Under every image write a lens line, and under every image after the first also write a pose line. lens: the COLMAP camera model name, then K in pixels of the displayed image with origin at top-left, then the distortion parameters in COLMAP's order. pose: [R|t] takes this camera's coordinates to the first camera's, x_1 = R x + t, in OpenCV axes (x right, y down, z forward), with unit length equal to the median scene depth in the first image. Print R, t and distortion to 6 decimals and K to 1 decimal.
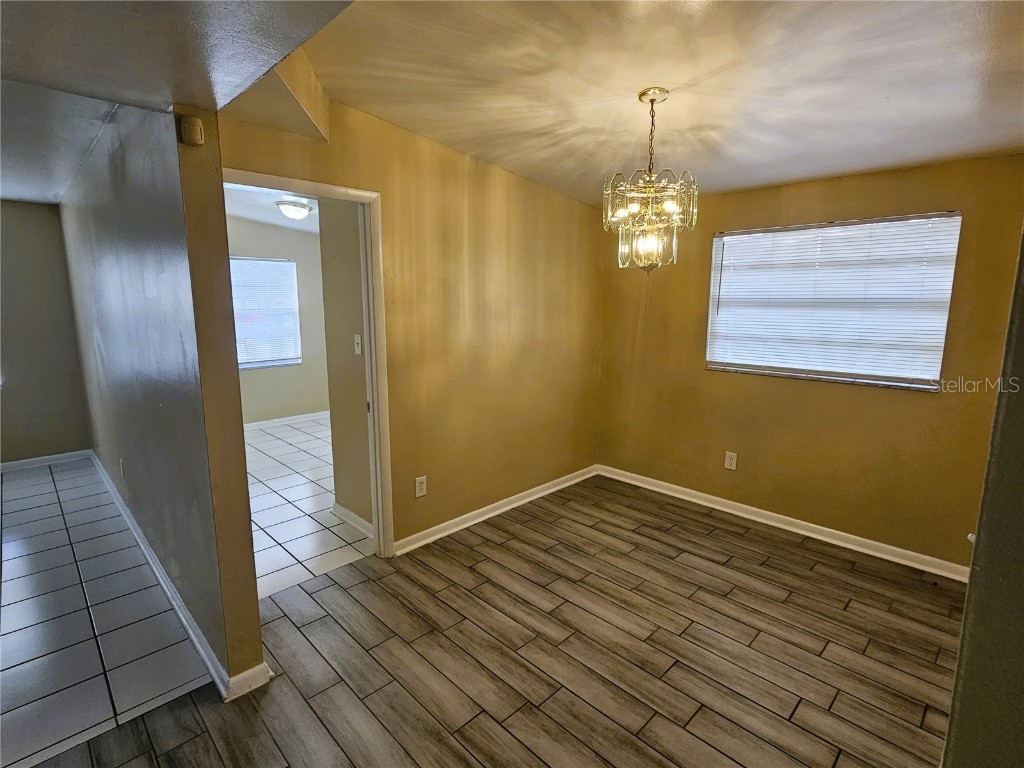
lens RADIAL K [[500.4, 0, 503.7], [0, 500.4, 378.0], [0, 0, 1]] dist [-0.003082, -0.001063]
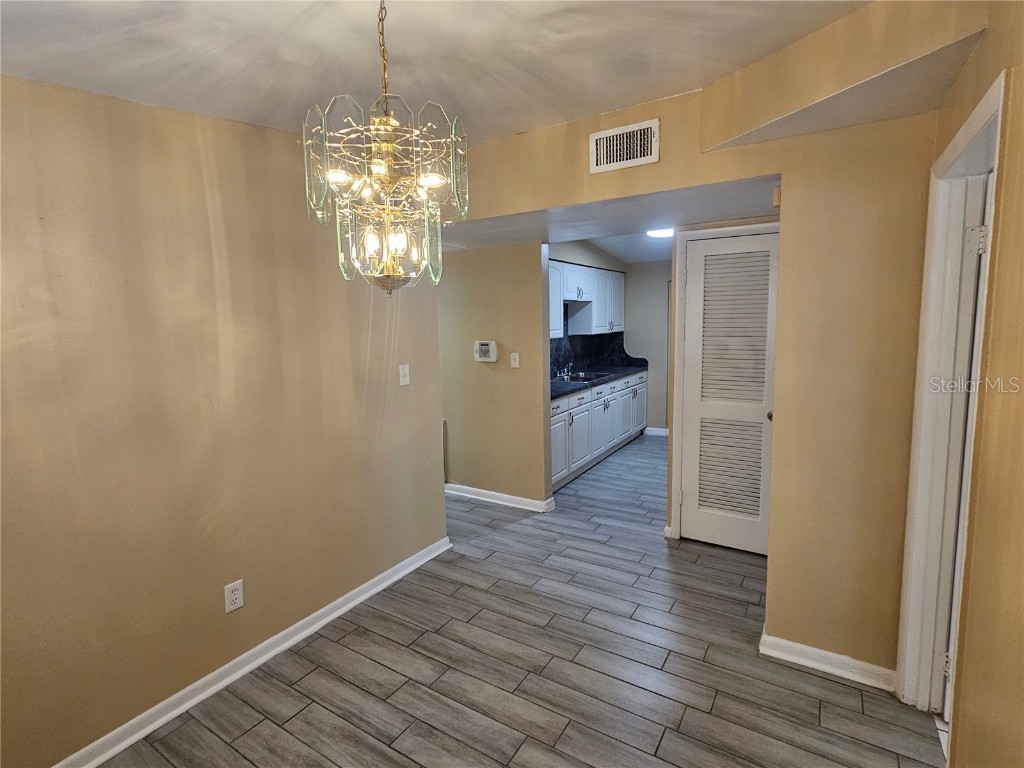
lens RADIAL K [[523.8, 0, 501.7], [0, 523.8, 379.0], [0, 0, 1]] dist [-0.000519, -0.001628]
pose [[-0.973649, 0.050387, -0.222417, 0.257907], [-0.011350, 0.963371, 0.267933, -0.232389], [0.227771, 0.263397, -0.937413, 1.360541]]
